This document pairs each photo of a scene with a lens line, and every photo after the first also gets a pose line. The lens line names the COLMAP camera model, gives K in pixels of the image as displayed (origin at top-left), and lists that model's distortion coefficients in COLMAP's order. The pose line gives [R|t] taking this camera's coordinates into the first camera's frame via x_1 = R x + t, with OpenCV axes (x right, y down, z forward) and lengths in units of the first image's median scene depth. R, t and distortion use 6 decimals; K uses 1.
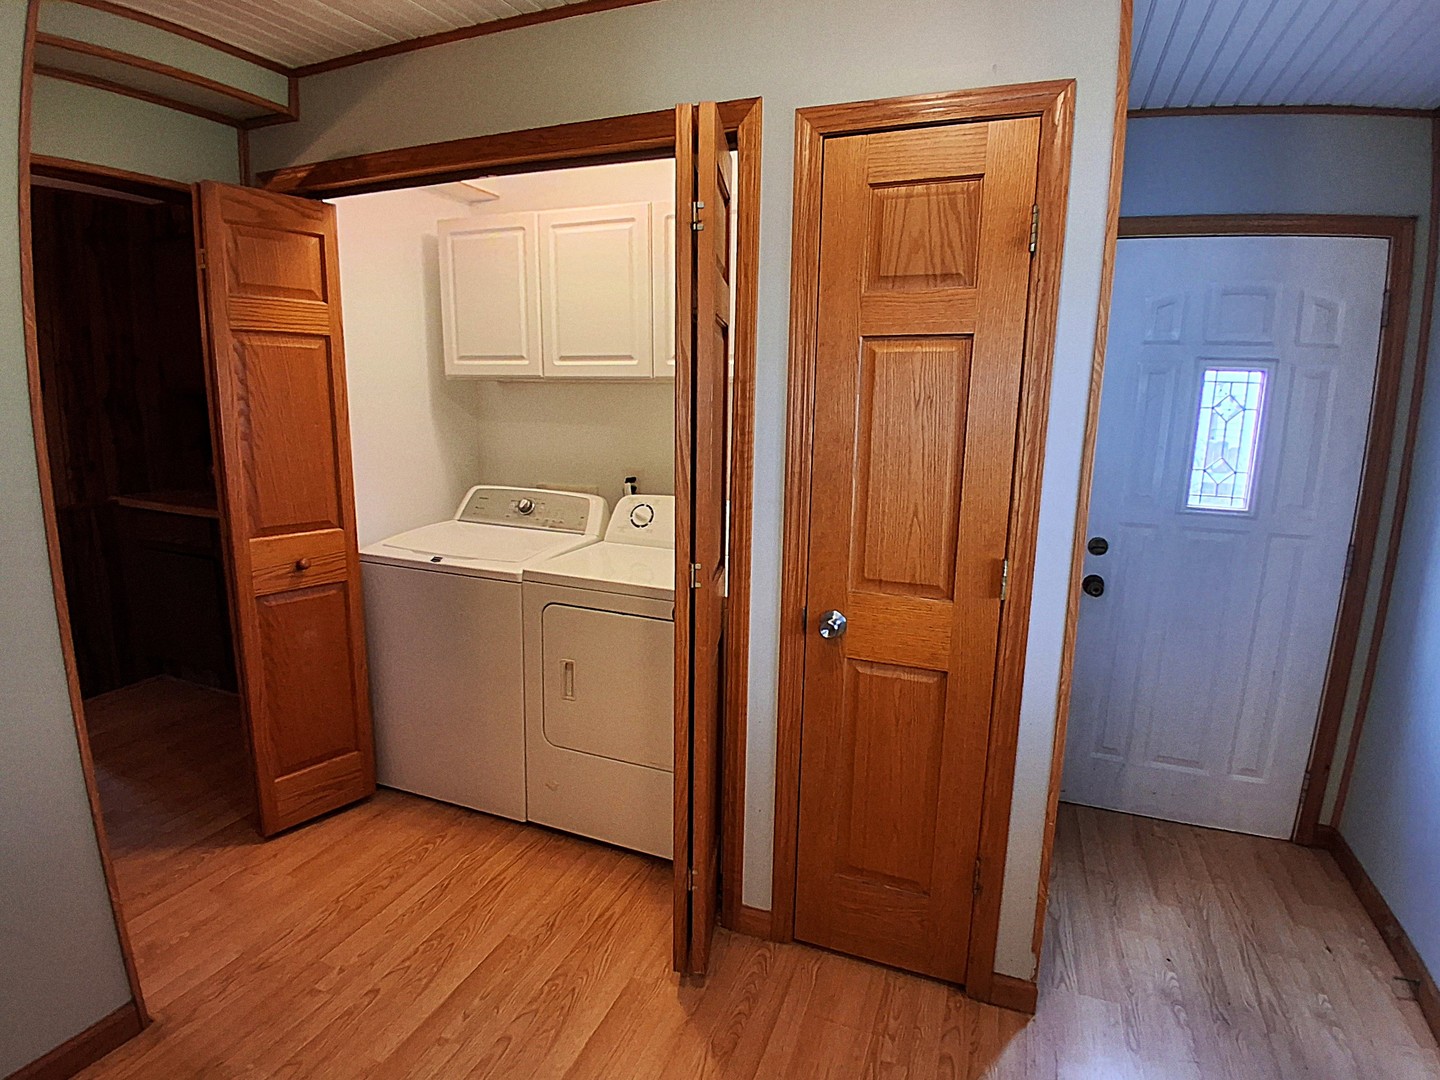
lens RADIAL K [[727.9, 0, 720.9], [0, 727.9, 533.1], [0, 0, 1]] dist [0.006282, -0.048584]
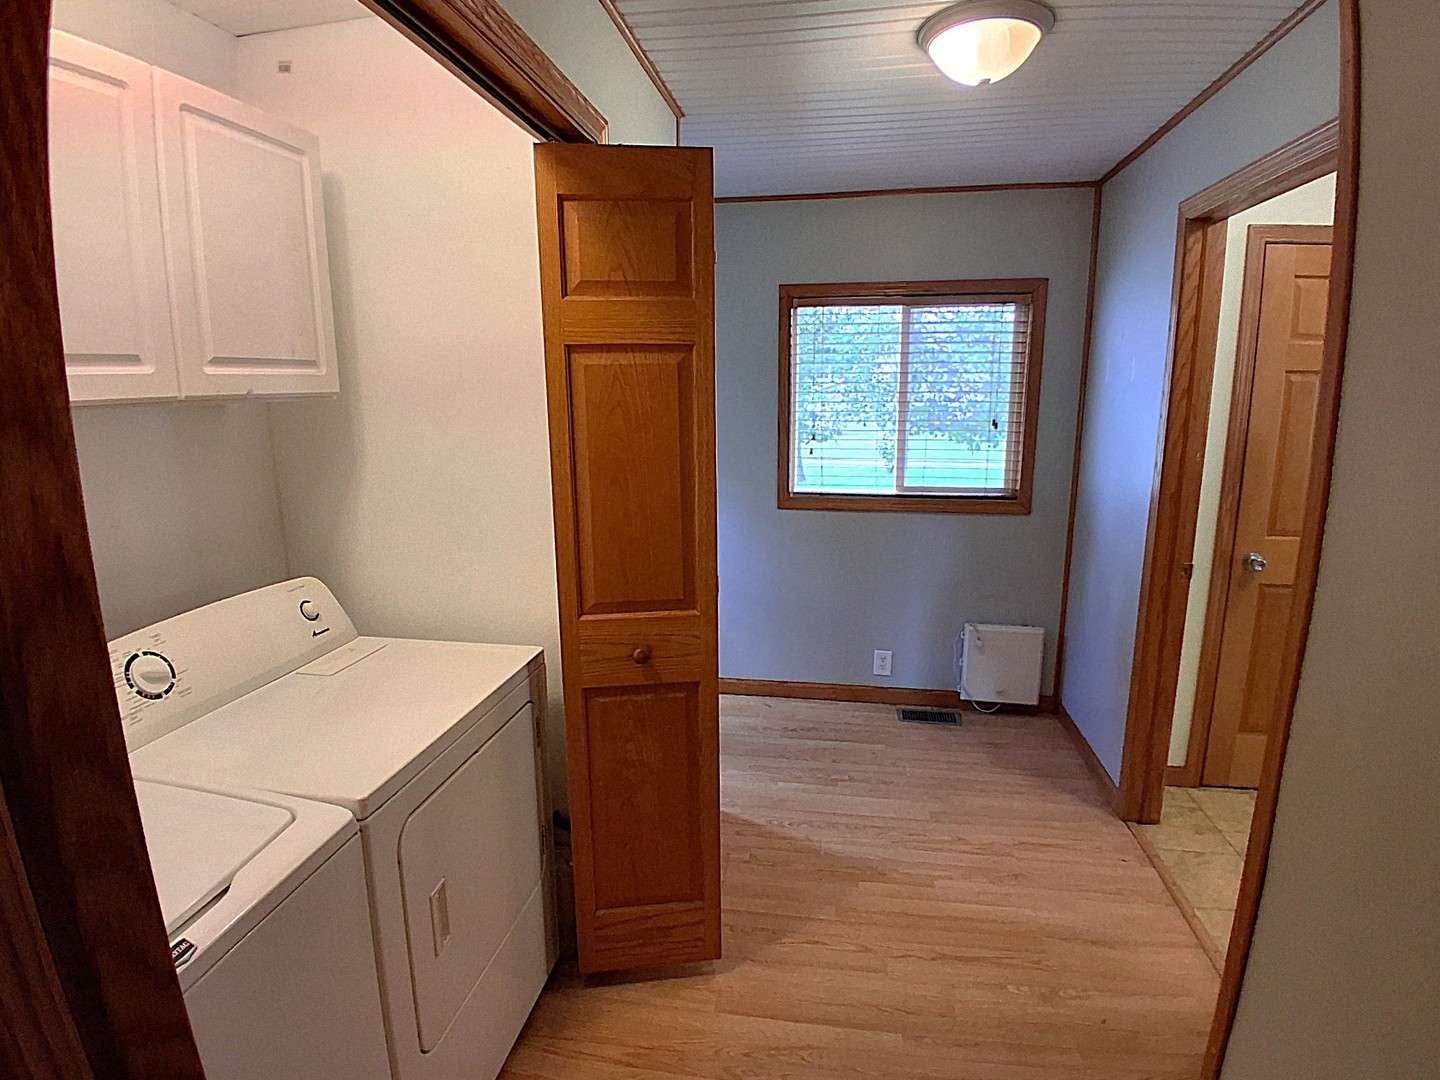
lens RADIAL K [[743.0, 0, 720.7], [0, 743.0, 535.7], [0, 0, 1]] dist [0.015802, -0.058486]
pose [[-0.199608, -0.207436, 0.957667, -0.989224], [0.177314, 0.953554, 0.243503, -0.255286], [-0.963699, 0.218413, -0.153556, 1.043268]]
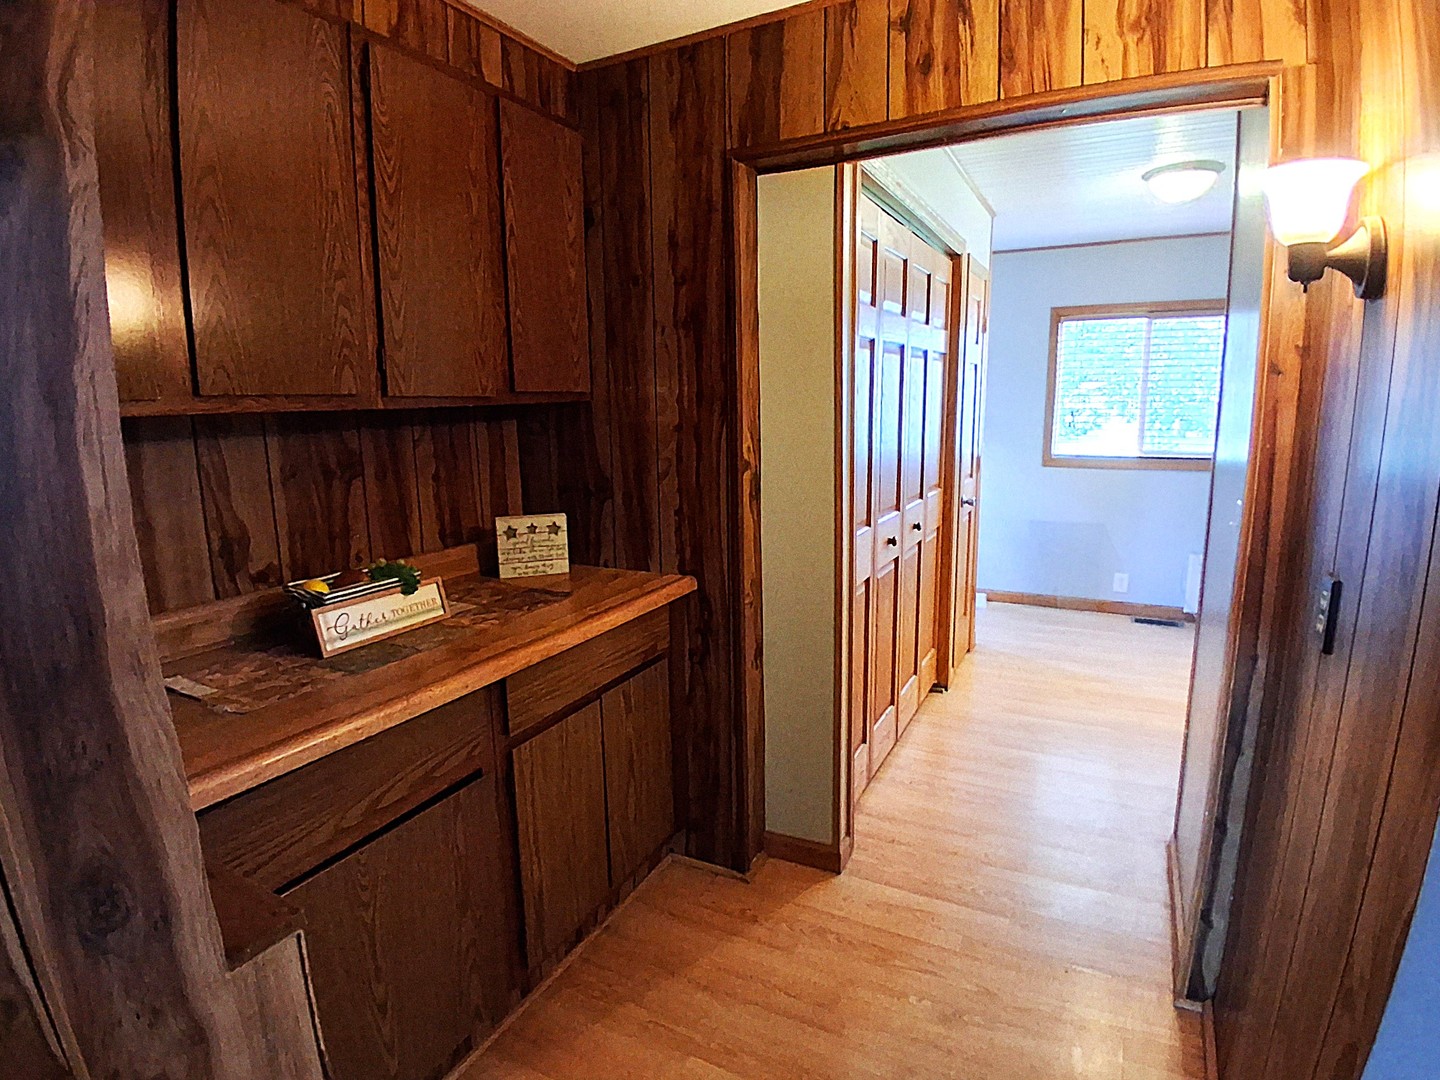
lens RADIAL K [[743.0, 0, 720.7], [0, 743.0, 535.7], [0, 0, 1]] dist [0.015802, -0.058486]
pose [[0.114353, -0.200667, 0.972963, -1.995357], [0.198639, 0.964228, 0.175519, -0.287373], [-0.973379, 0.173197, 0.150123, 1.372713]]
